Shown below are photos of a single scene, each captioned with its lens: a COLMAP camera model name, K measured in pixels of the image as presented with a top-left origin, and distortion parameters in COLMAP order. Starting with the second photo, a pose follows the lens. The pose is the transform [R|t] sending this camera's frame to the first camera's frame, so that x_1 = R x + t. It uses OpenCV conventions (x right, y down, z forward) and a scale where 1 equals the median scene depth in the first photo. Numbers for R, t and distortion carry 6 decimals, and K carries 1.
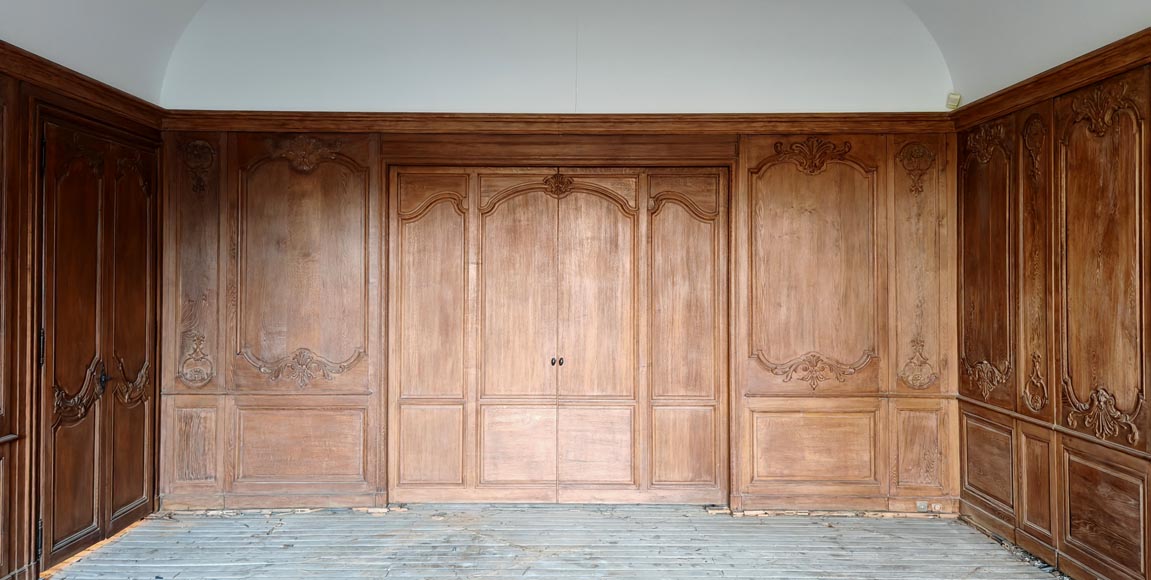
lens RADIAL K [[877.6, 0, 573.2], [0, 877.6, 262.5], [0, 0, 1]] dist [0.098091, -0.110758]
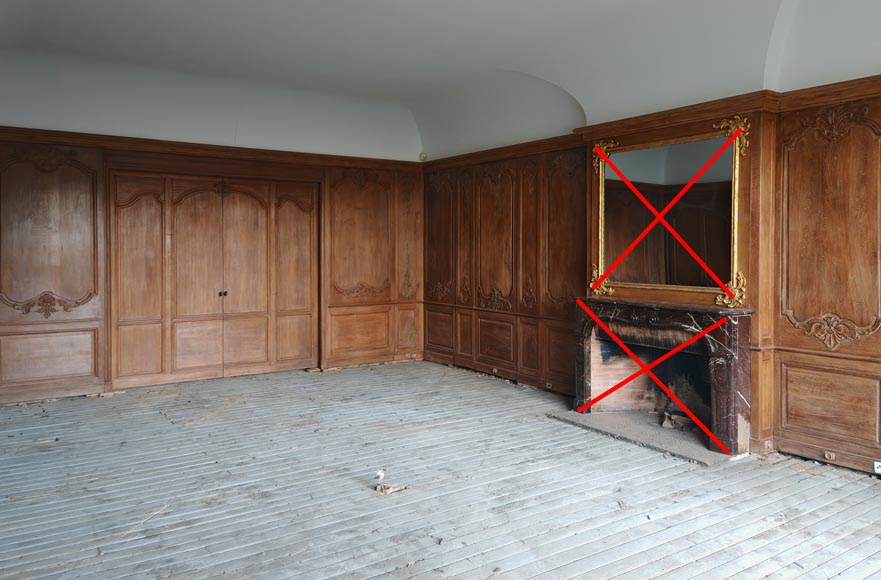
lens RADIAL K [[667.5, 0, 441.9], [0, 667.5, 253.2], [0, 0, 1]] dist [0.063931, -0.000760]
pose [[0.828446, -0.007371, 0.560020, -0.393728], [-0.006963, 0.999701, 0.023459, 0.002470], [-0.560026, -0.023334, 0.828147, -0.297211]]
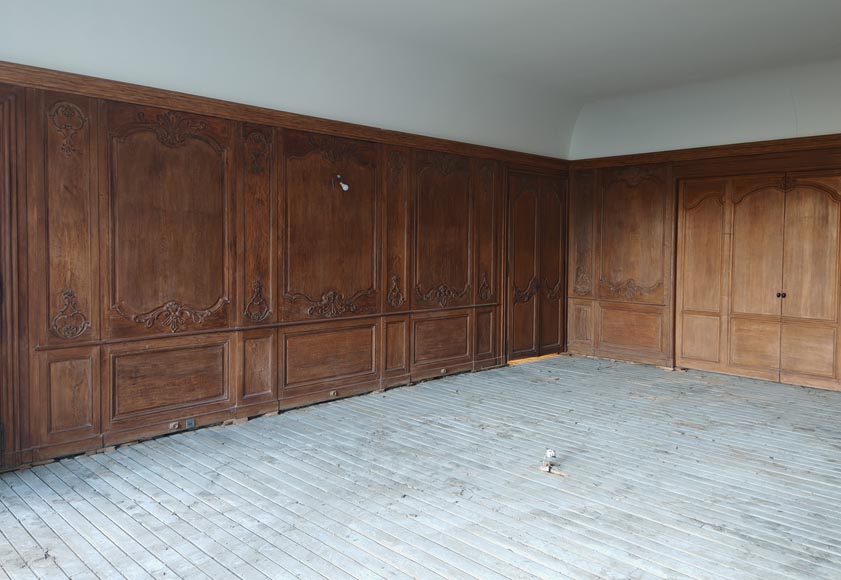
lens RADIAL K [[642.0, 0, 421.5], [0, 642.0, 266.4], [0, 0, 1]] dist [0.037710, -0.006076]
pose [[0.696868, 0.030058, -0.716569, 0.373496], [0.003120, 0.998985, 0.044939, 0.005642], [0.717193, -0.033553, 0.696067, -0.290268]]
